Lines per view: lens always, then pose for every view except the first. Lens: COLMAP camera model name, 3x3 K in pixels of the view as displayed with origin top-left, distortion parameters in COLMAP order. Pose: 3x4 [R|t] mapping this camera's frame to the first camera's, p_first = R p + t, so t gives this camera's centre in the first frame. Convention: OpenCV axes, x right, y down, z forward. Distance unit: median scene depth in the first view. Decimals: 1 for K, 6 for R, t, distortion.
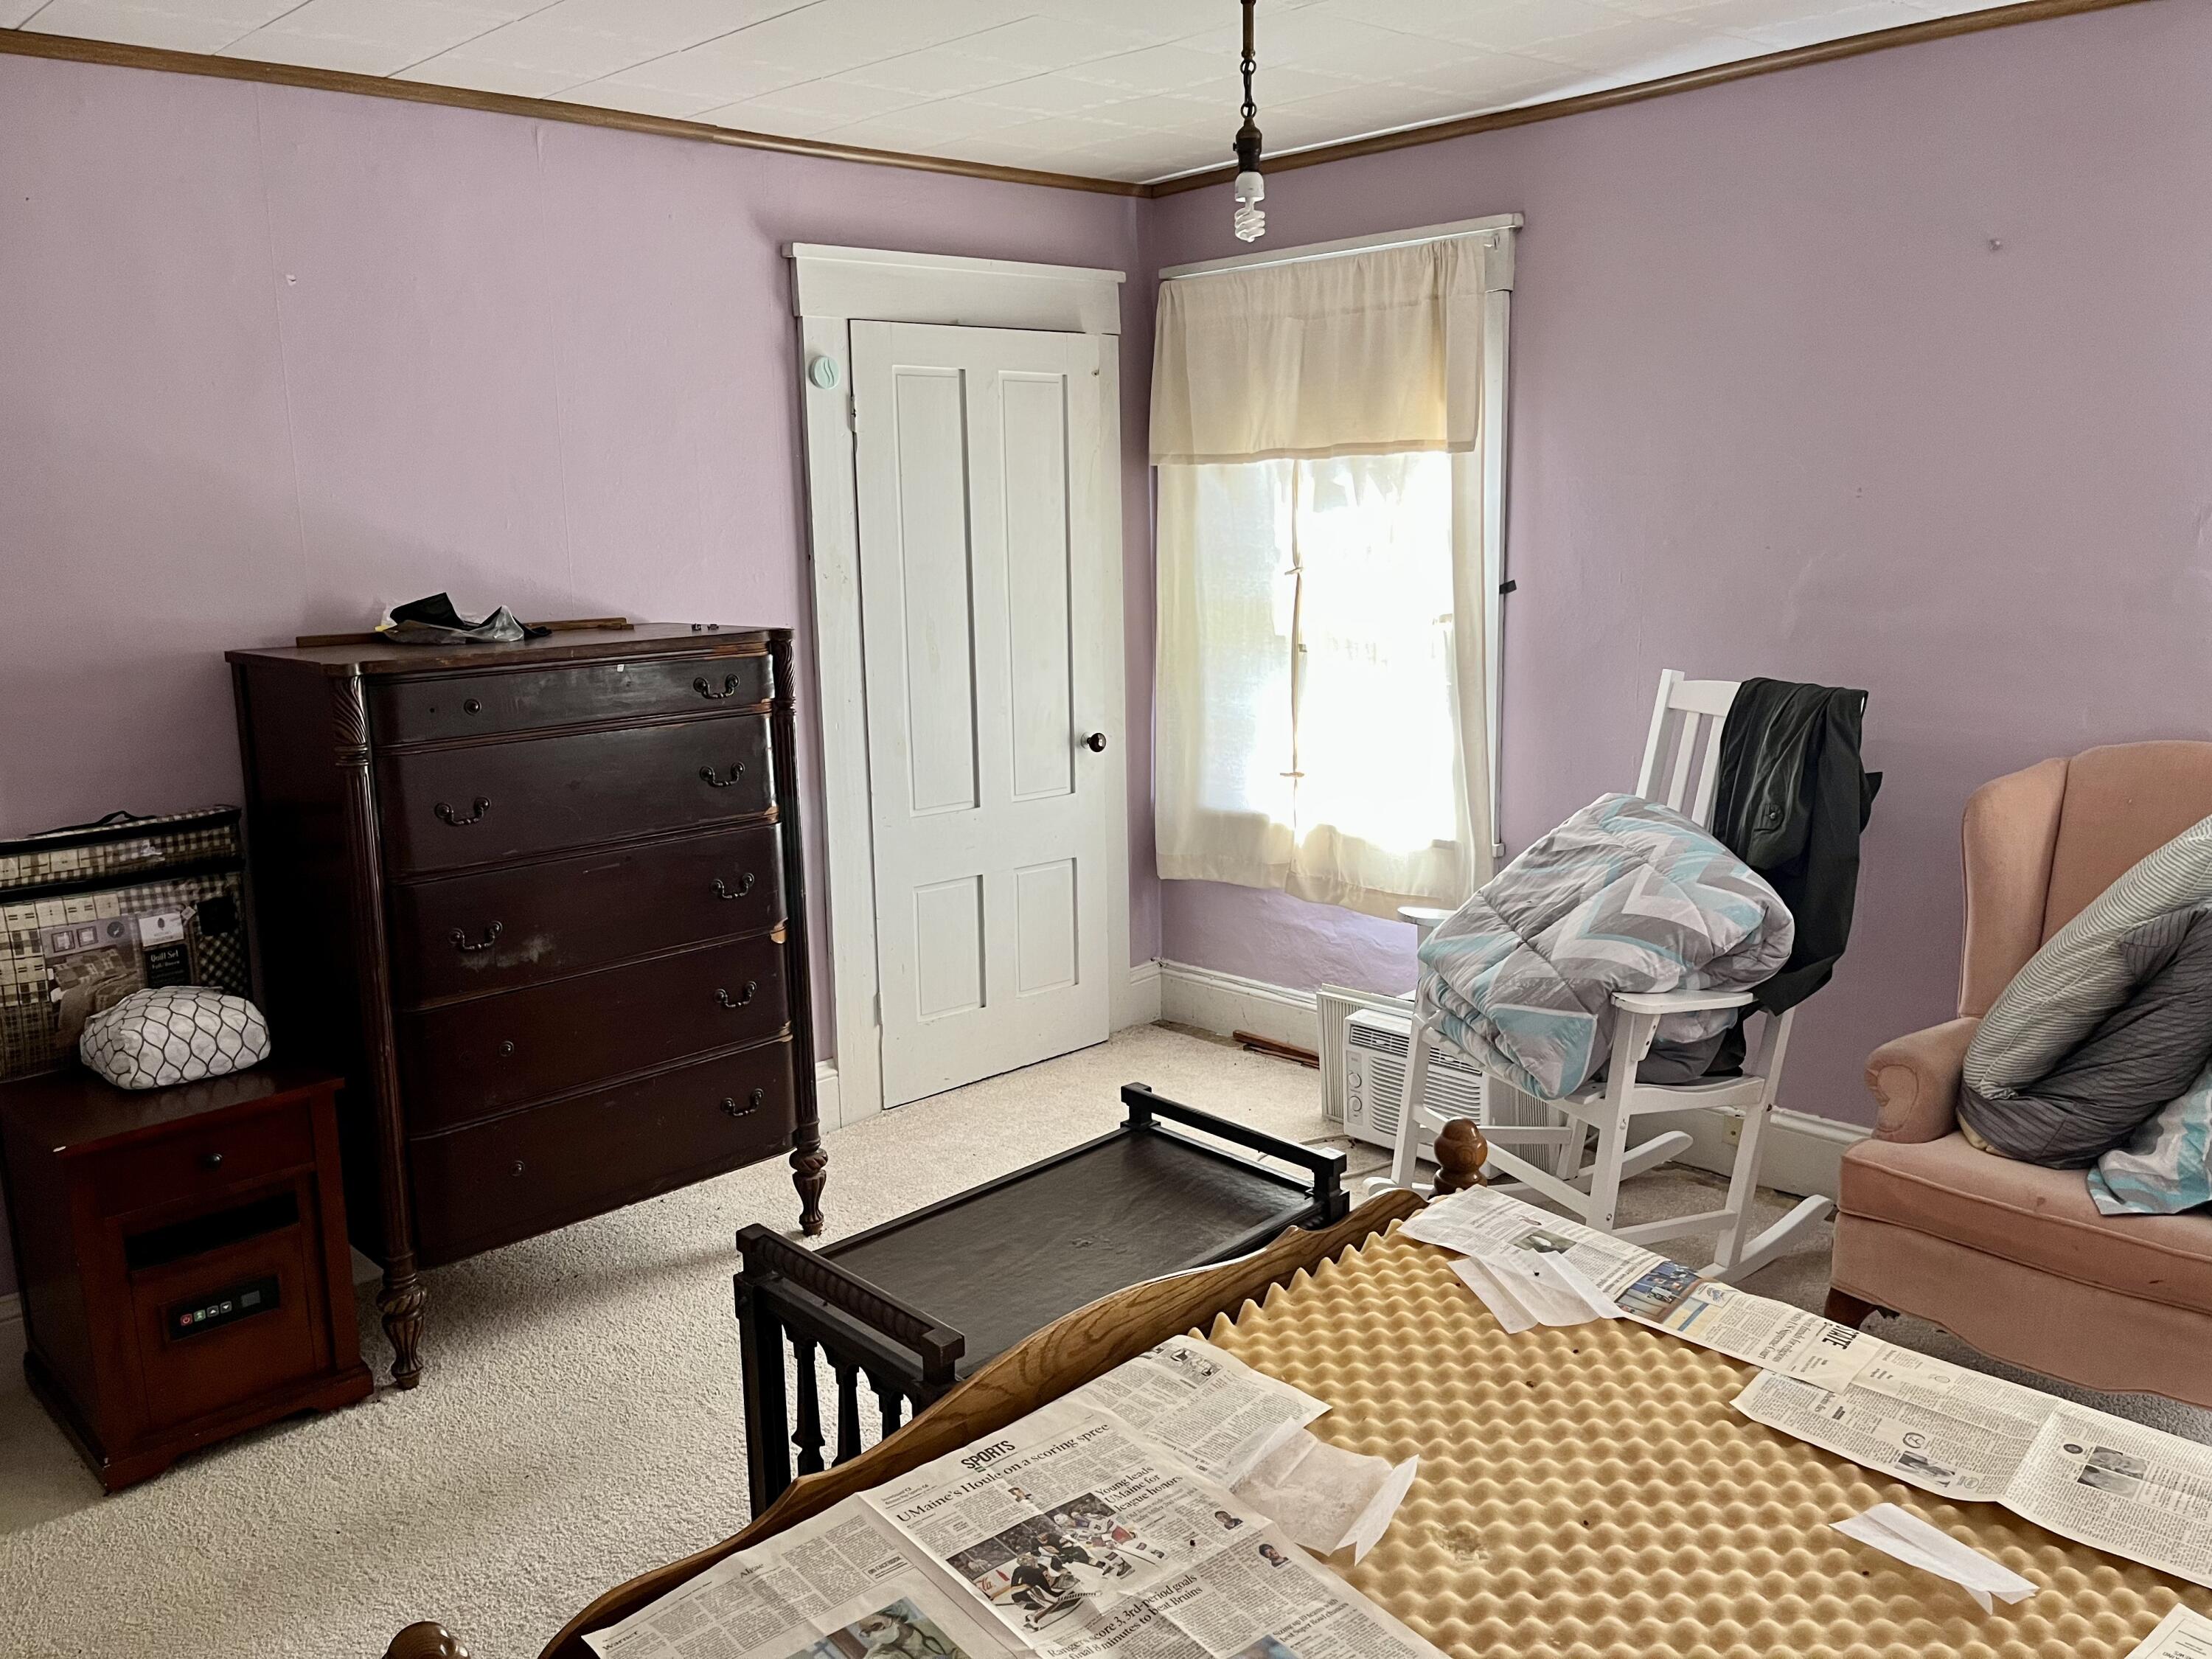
lens RADIAL K [[1677.0, 0, 1124.8], [0, 1677.0, 823.6], [0, 0, 1]] dist [0.027721, -0.018792]
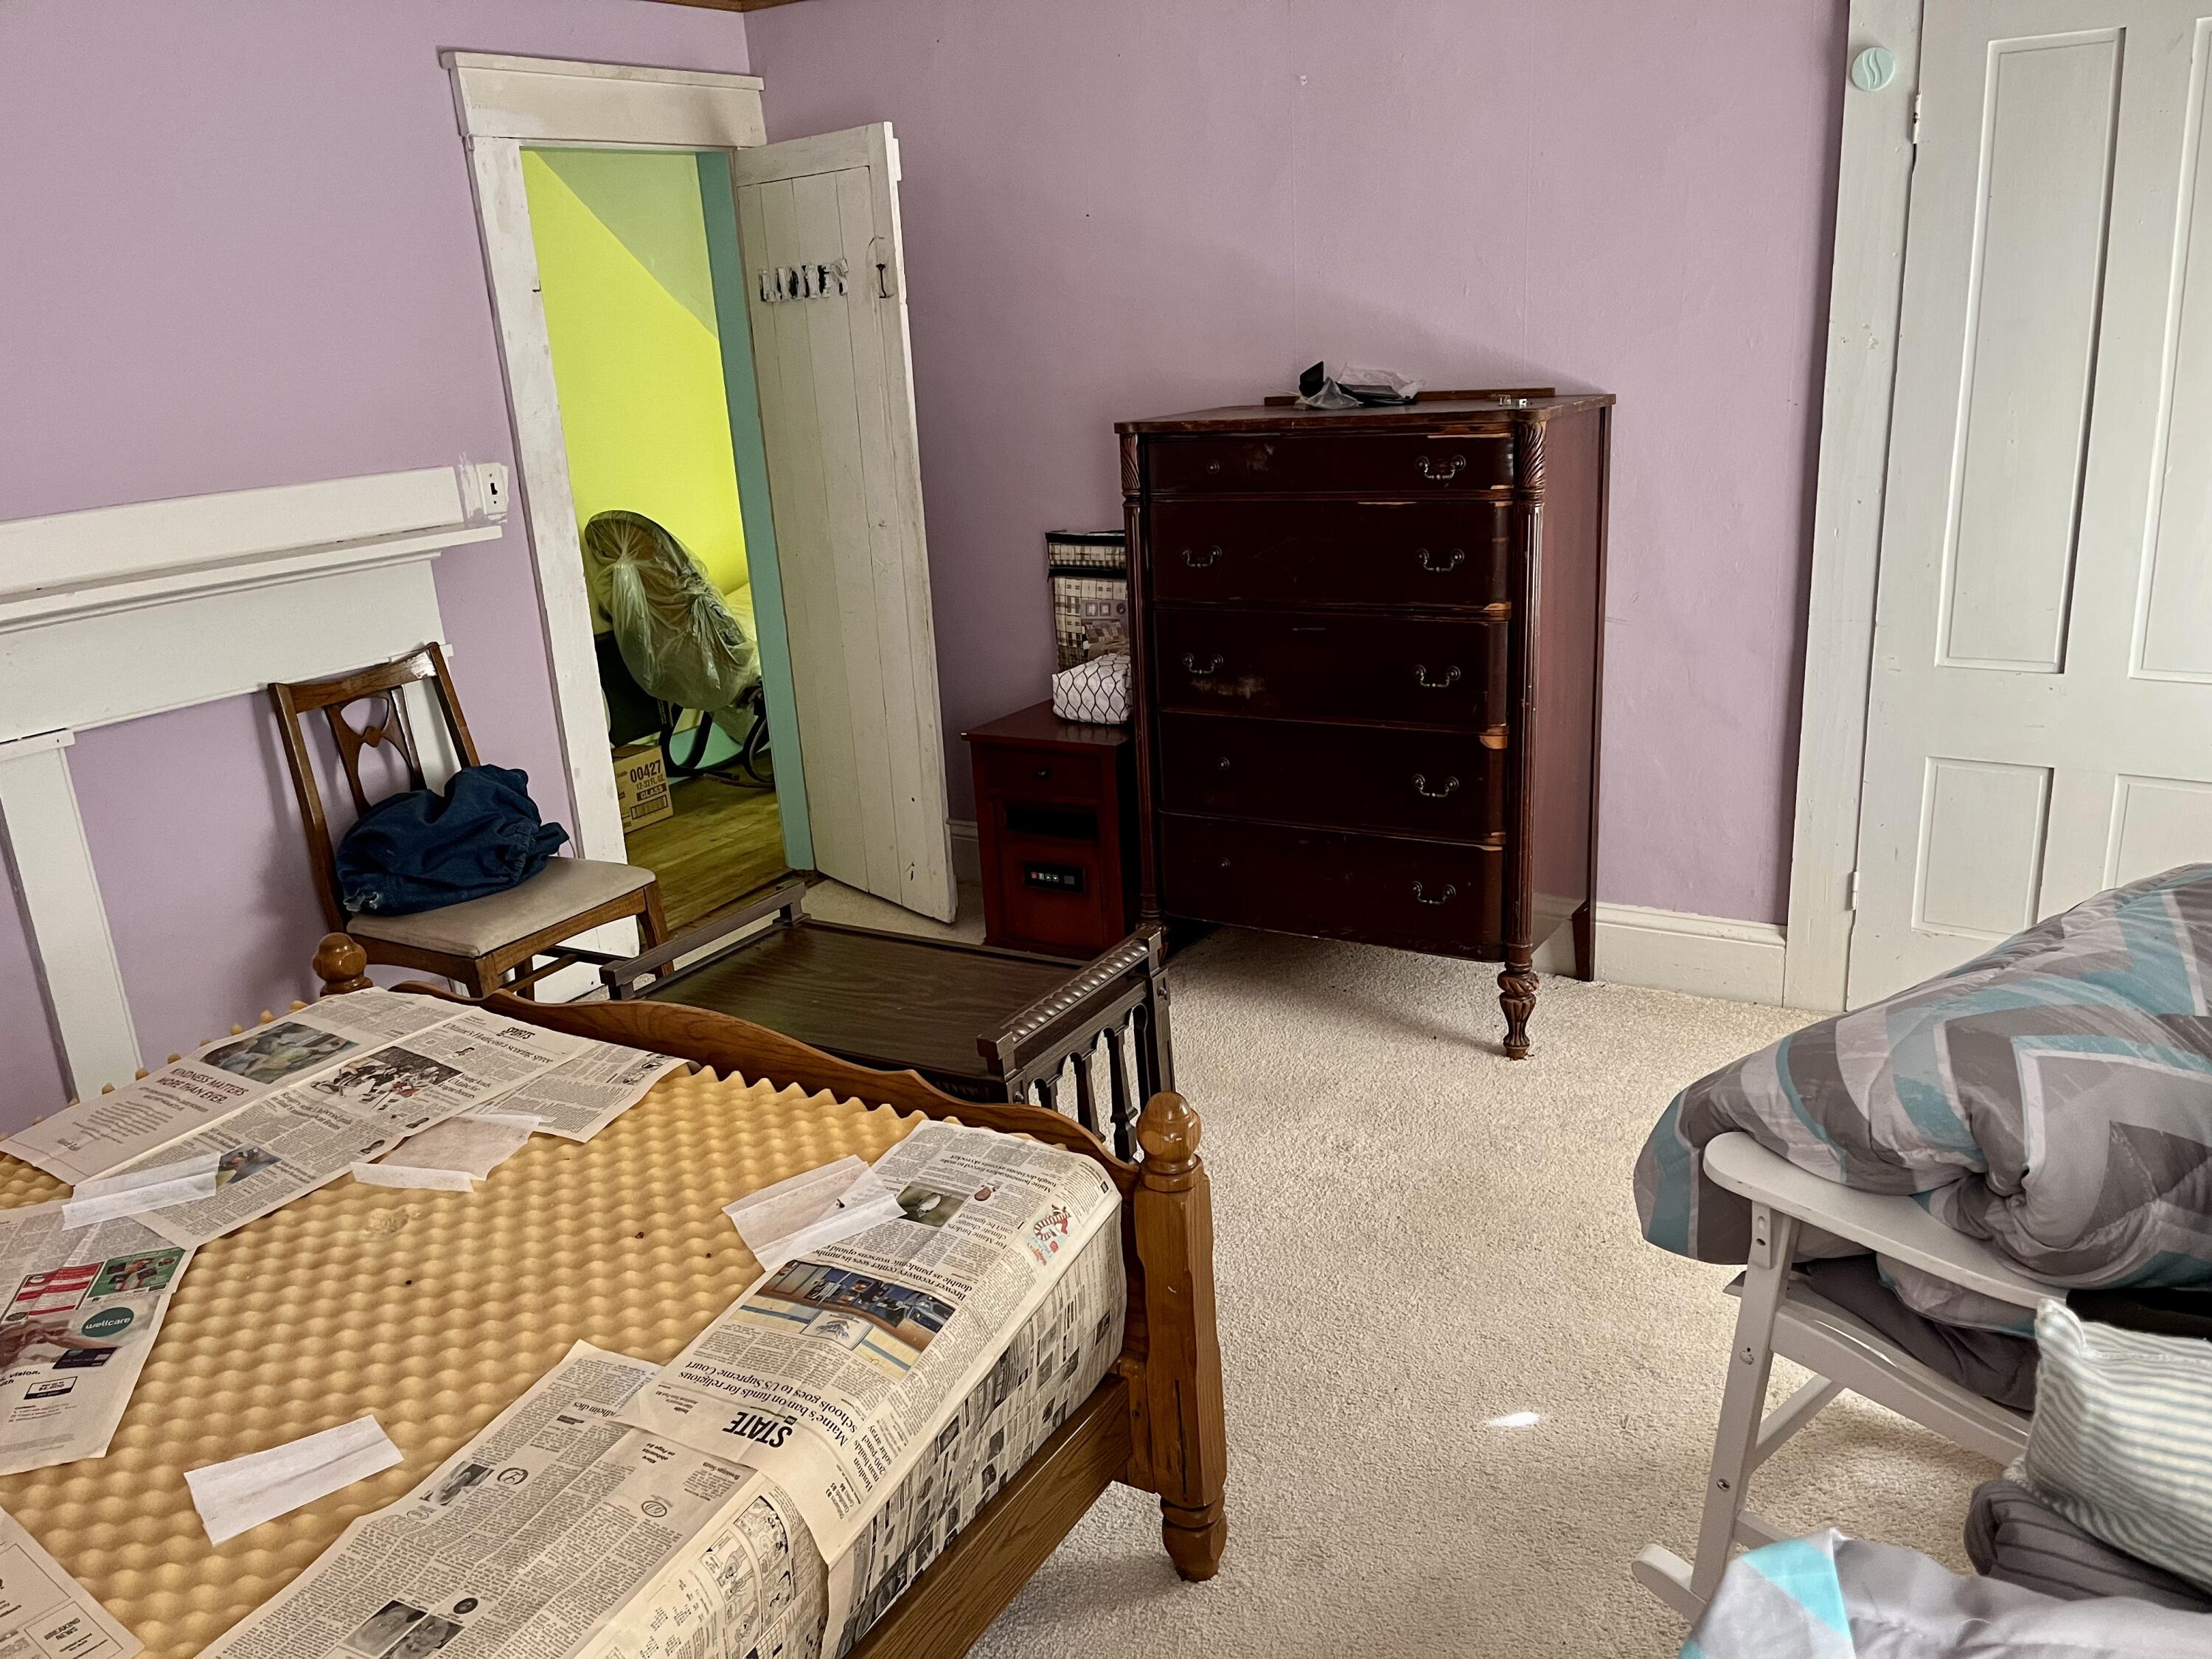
lens RADIAL K [[1677.0, 0, 1122.5], [0, 1677.0, 827.1], [0, 0, 1]] dist [0.027721, -0.018792]
pose [[0.247669, 0.282274, -0.926813, 0.761268], [-0.126322, 0.957858, 0.257973, -0.125571], [0.960574, 0.053185, 0.272889, 0.644366]]
